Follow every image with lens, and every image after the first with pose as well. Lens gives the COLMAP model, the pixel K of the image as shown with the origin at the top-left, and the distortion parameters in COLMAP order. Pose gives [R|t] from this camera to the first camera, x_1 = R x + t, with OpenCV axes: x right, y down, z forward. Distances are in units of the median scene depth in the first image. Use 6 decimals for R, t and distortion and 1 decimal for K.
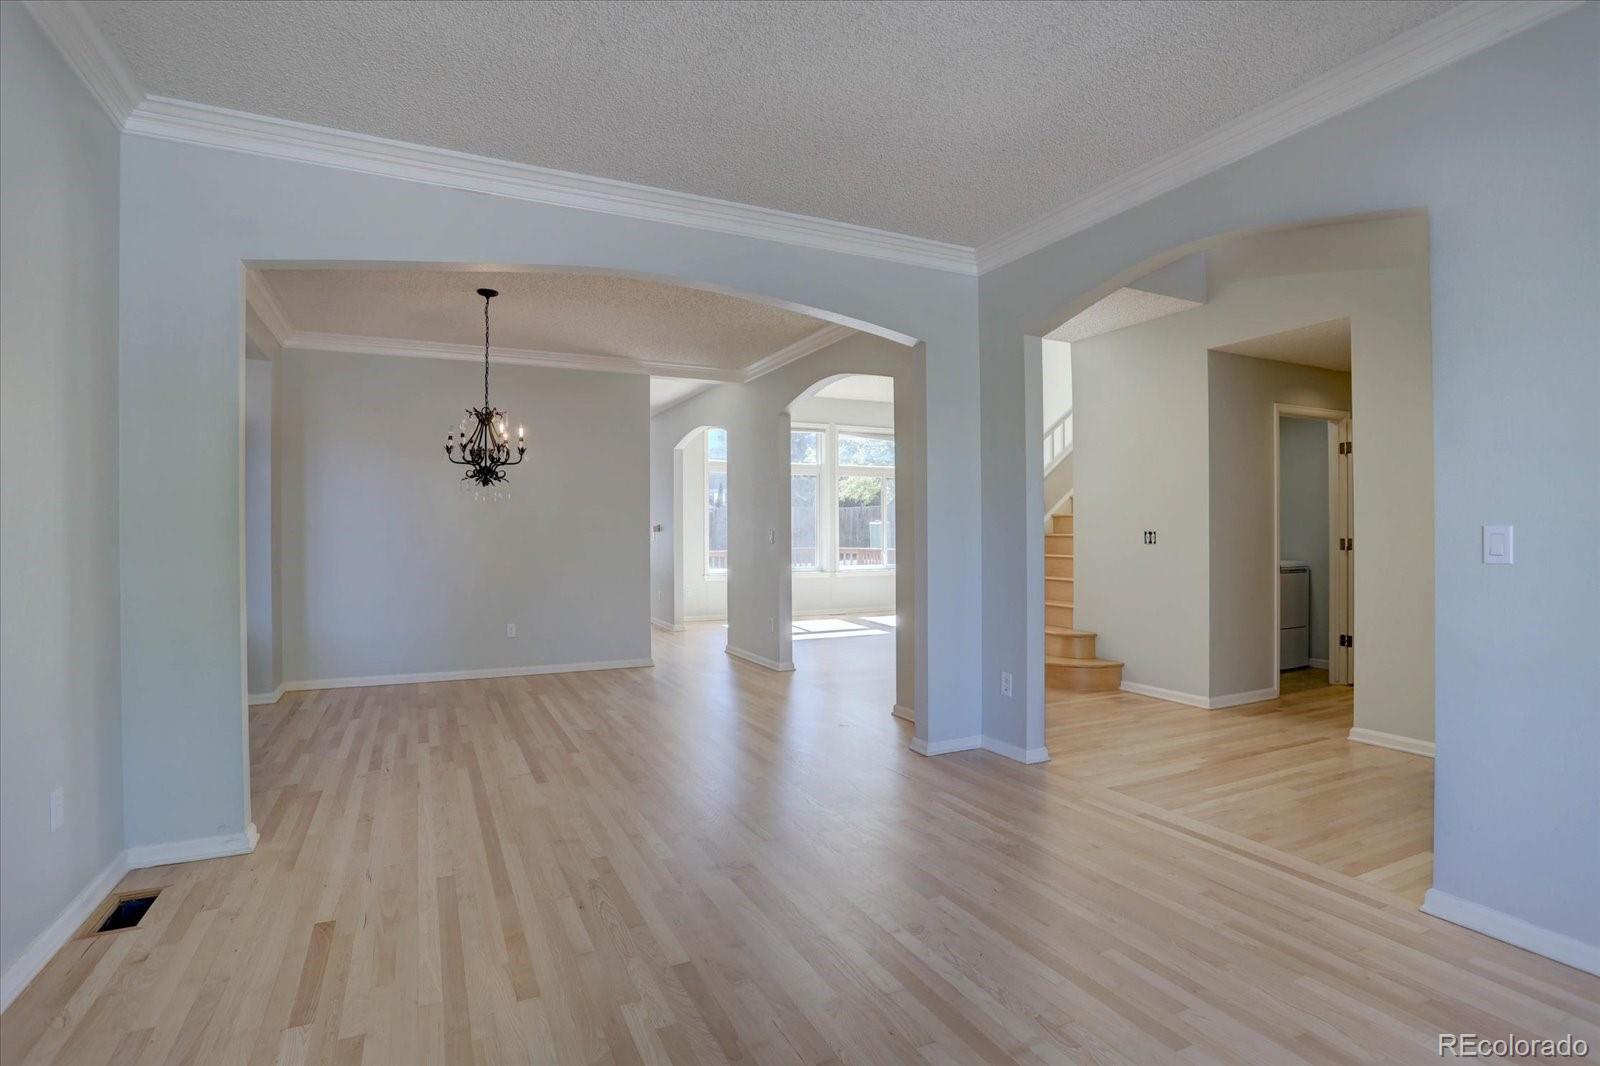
lens RADIAL K [[780.5, 0, 790.5], [0, 780.5, 525.7], [0, 0, 1]] dist [-0.044595, 0.009480]
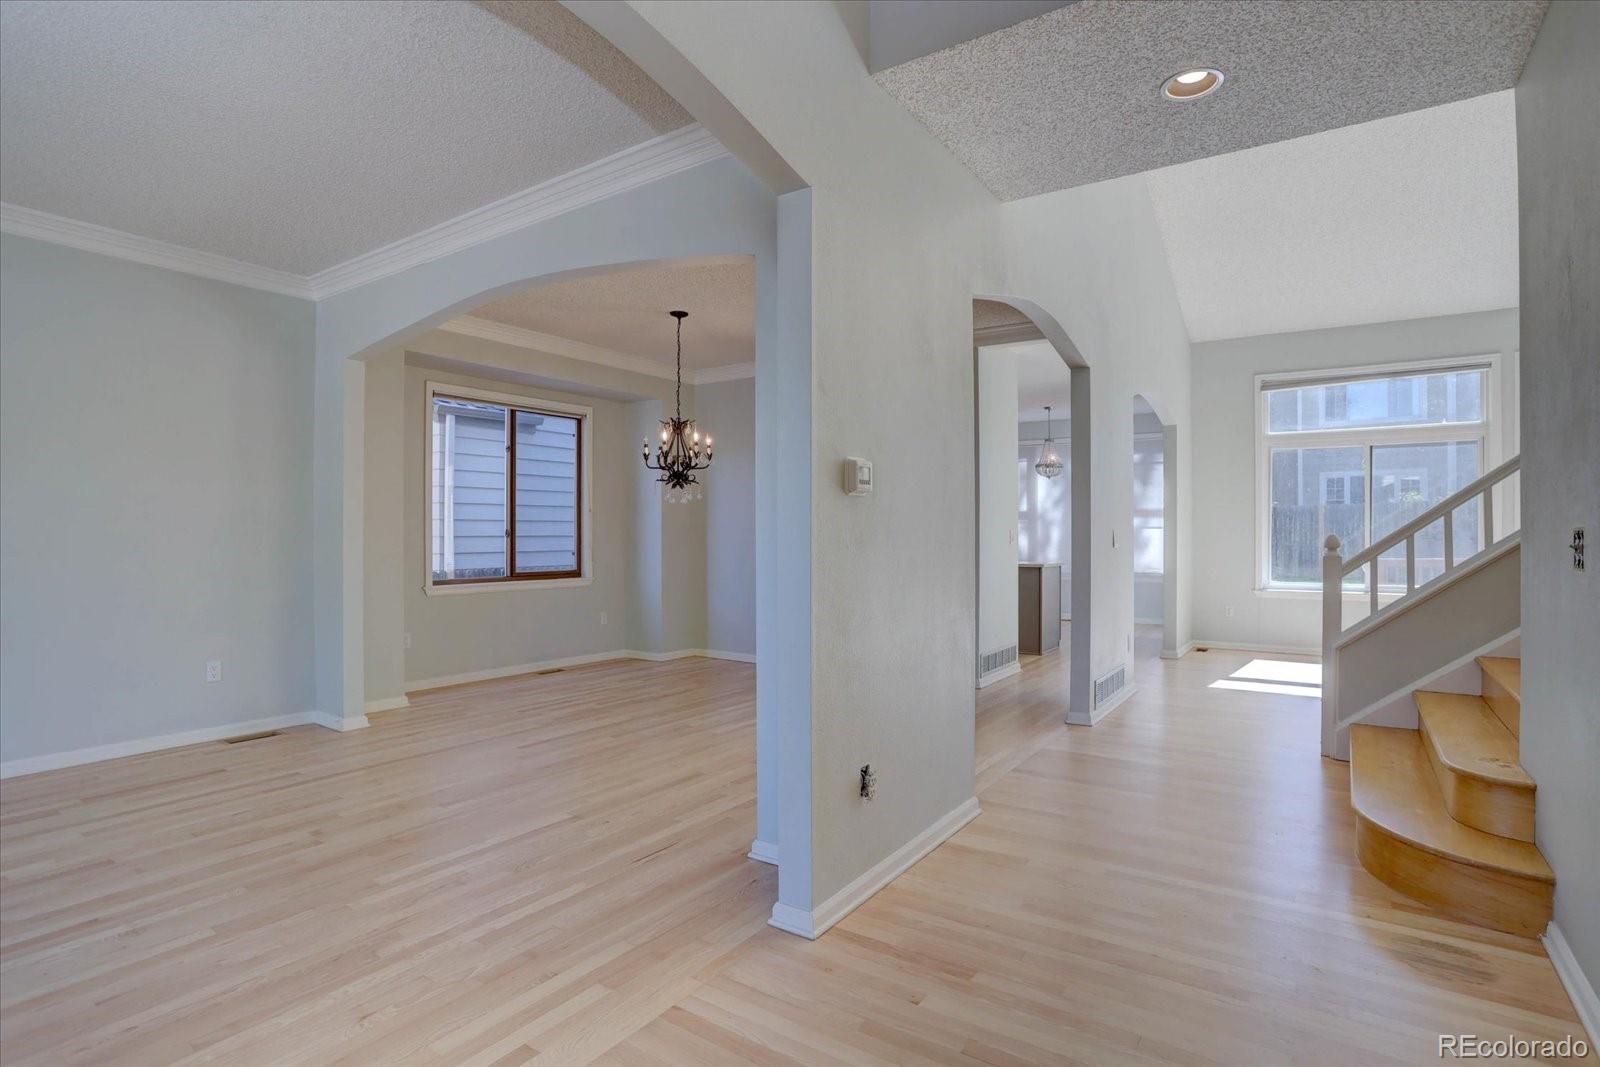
lens RADIAL K [[780.5, 0, 809.8], [0, 780.5, 532.8], [0, 0, 1]] dist [-0.044595, 0.009480]
pose [[0.523497, 0.000587, -0.852027, 0.655659], [-0.004134, 0.999990, -0.001851, 0.012255], [0.852017, 0.004491, 0.523494, 0.576675]]
